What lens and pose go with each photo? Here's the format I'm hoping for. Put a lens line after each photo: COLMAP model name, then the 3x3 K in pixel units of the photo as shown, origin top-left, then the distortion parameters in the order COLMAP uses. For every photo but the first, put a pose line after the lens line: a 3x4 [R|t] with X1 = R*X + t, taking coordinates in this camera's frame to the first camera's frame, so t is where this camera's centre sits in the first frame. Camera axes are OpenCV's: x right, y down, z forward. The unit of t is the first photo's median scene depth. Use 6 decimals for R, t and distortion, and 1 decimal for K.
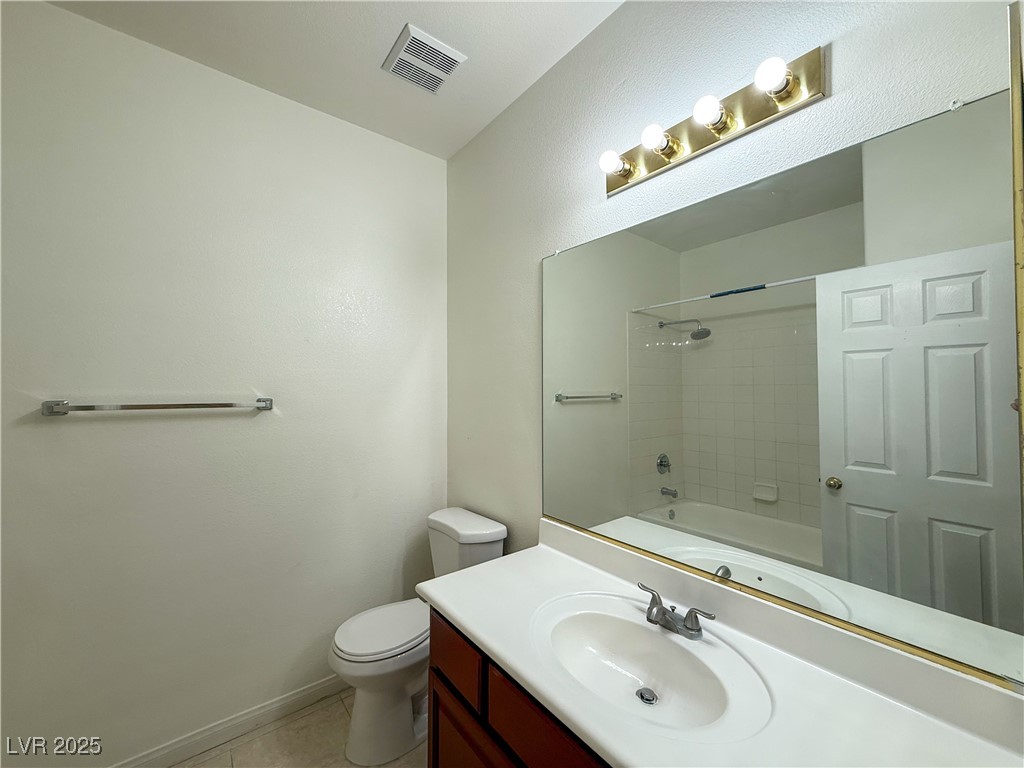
lens RADIAL K [[409.3, 0, 511.3], [0, 409.3, 385.9], [0, 0, 1]] dist [-0.000515, 0.000084]
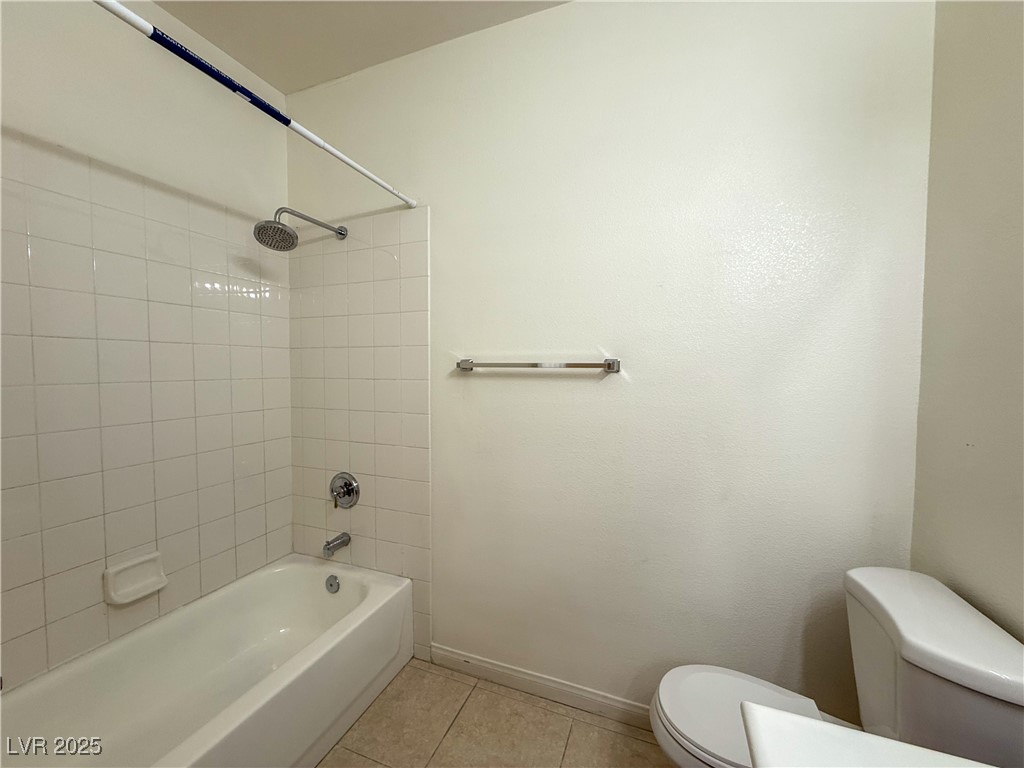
lens RADIAL K [[409.3, 0, 513.3], [0, 409.3, 375.1], [0, 0, 1]] dist [-0.000515, 0.000084]
pose [[0.499086, 0.041882, -0.865540, 0.047929], [0.016558, 0.998188, 0.057849, 0.010919], [0.866394, -0.043203, 0.497489, 0.383183]]
